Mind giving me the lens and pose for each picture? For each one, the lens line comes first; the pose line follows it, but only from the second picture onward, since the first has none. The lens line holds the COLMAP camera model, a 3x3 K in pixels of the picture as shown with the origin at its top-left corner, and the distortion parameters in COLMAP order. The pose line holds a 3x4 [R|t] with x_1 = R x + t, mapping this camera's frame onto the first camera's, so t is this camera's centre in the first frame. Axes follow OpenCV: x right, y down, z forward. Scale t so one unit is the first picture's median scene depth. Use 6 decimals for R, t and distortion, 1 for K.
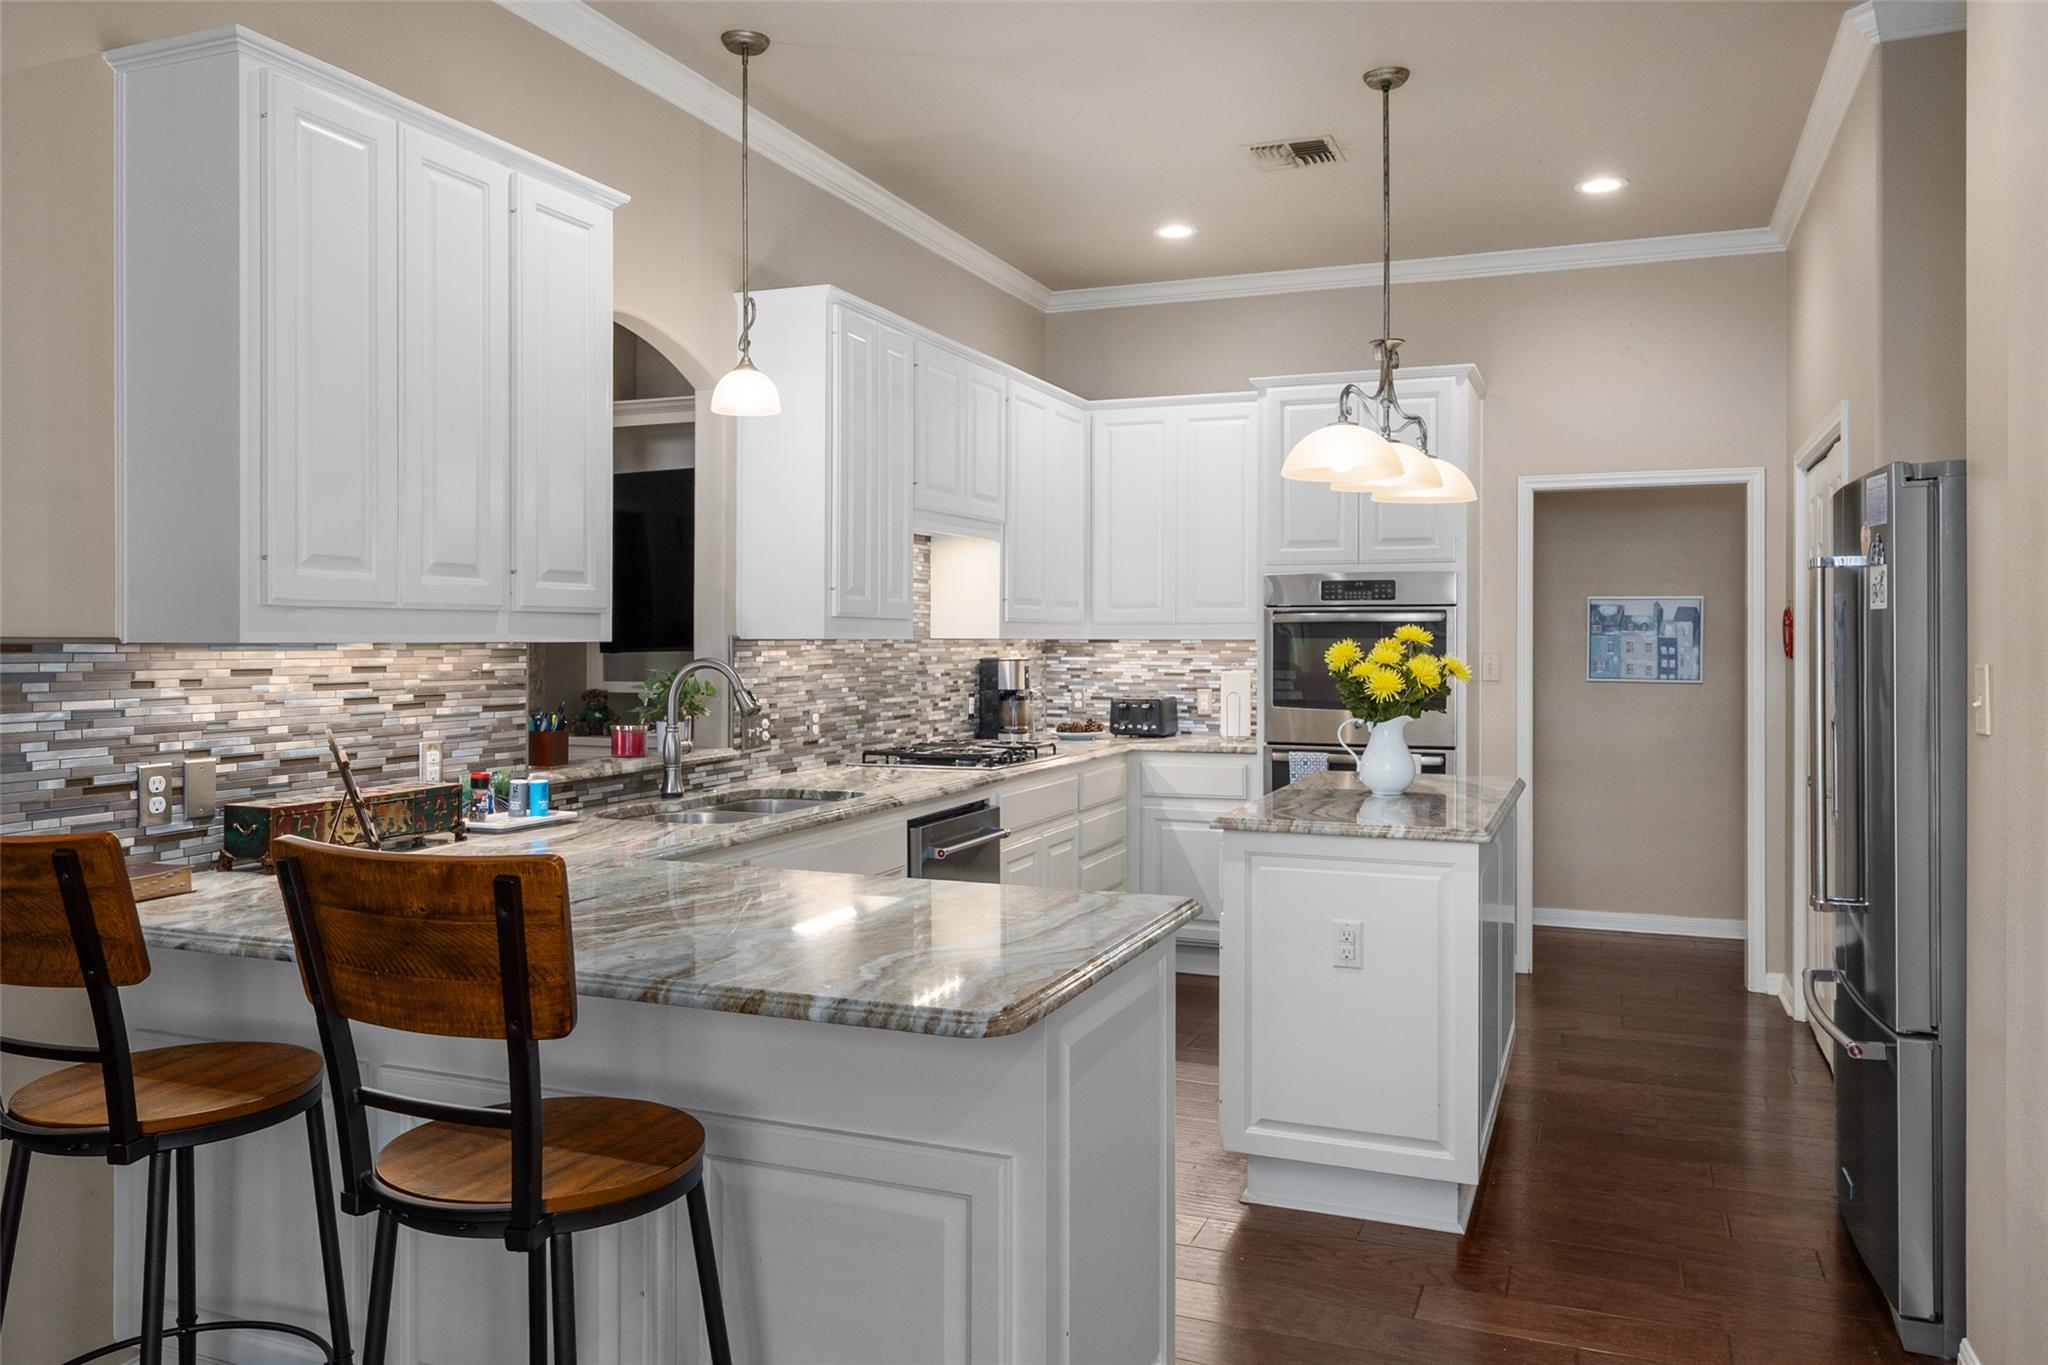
lens RADIAL K [[1467.0, 0, 1006.9], [0, 1467.0, 644.4], [0, 0, 1]] dist [0.000718, -0.003136]
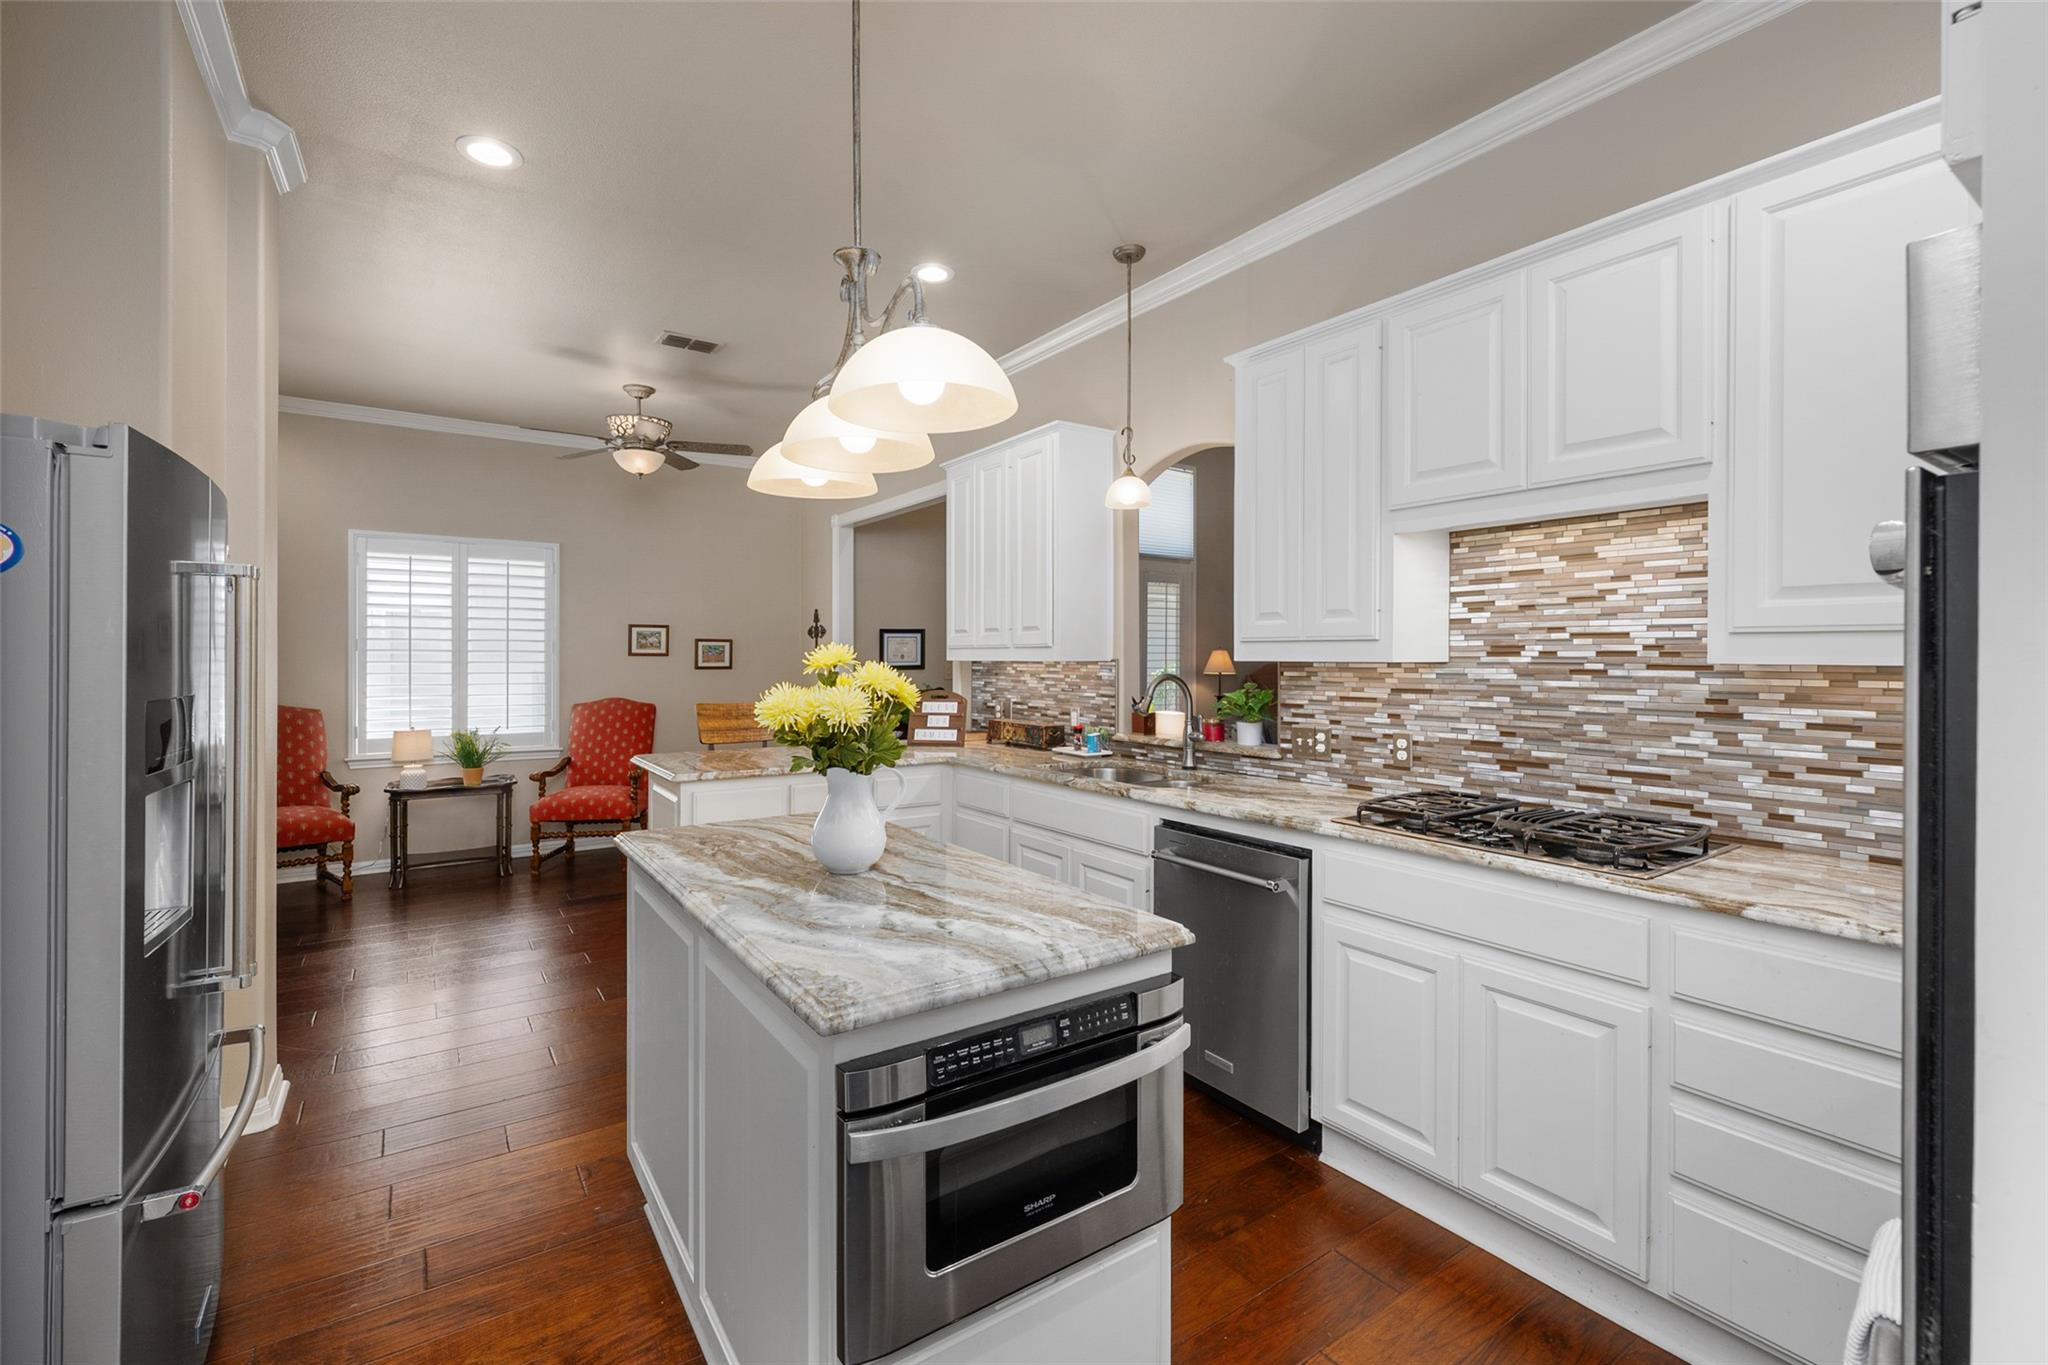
lens RADIAL K [[887.3, 0, 1023.7], [0, 887.3, 661.3], [0, 0, 1]] dist [-0.000991, -0.000776]
pose [[-0.541647, 0.003981, -0.840597, 0.518437], [-0.004156, 0.999964, 0.007413, -0.007657], [0.840596, 0.007509, -0.541611, 1.158421]]
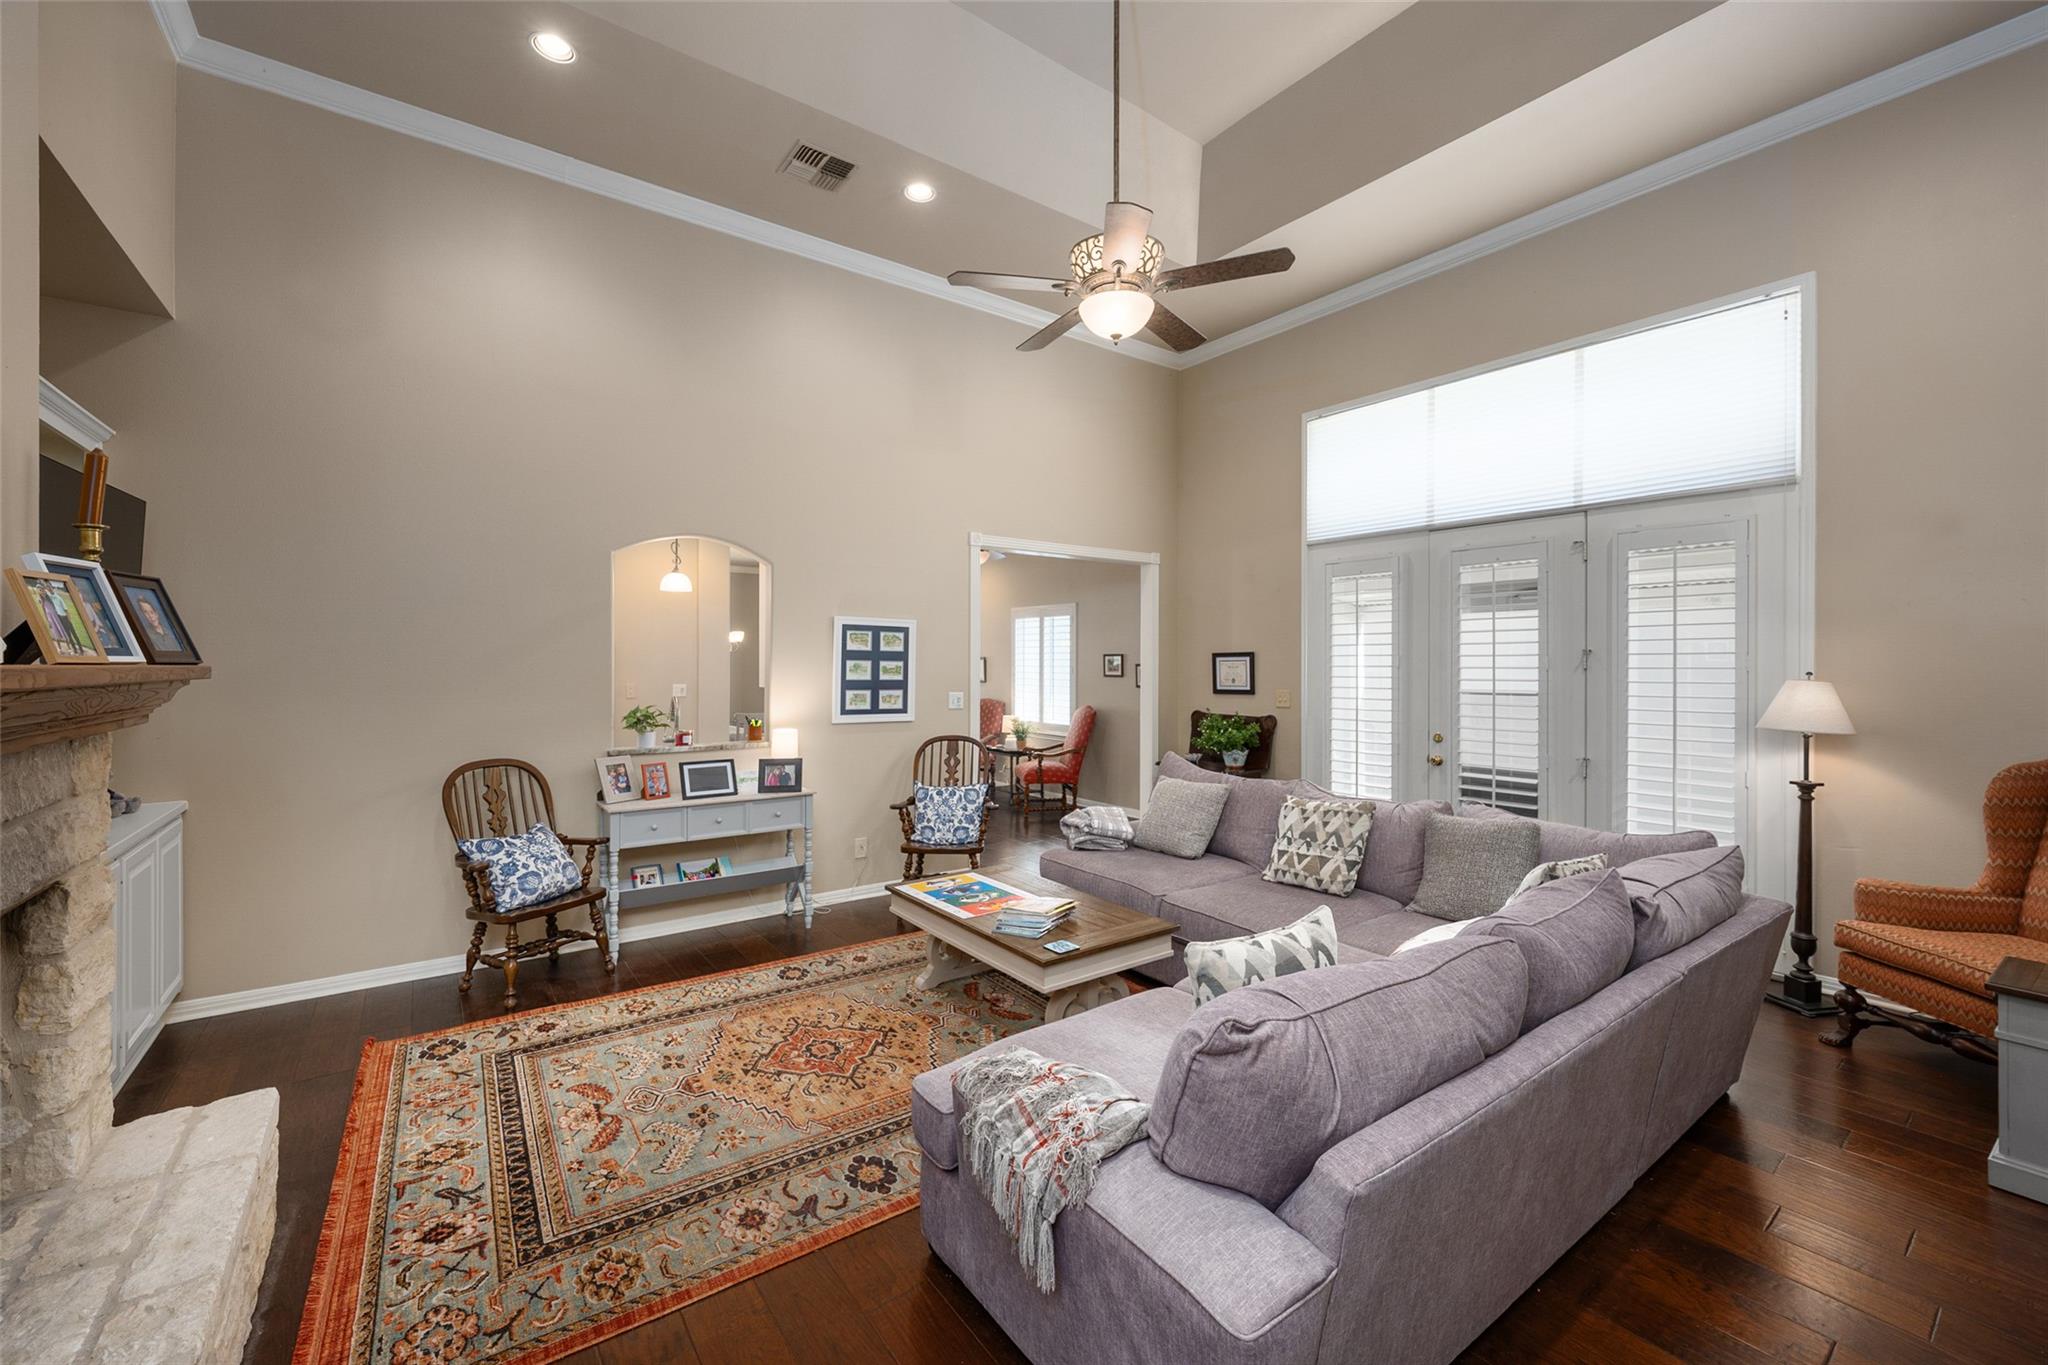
lens RADIAL K [[815.4, 0, 1026.8], [0, 815.4, 670.6], [0, 0, 1]] dist [0.001851, 0.000001]
pose [[-0.853554, -0.004725, 0.520984, -1.103479], [0.001244, 0.999938, 0.011107, -0.036645], [-0.521004, 0.010128, -0.853494, 1.511778]]
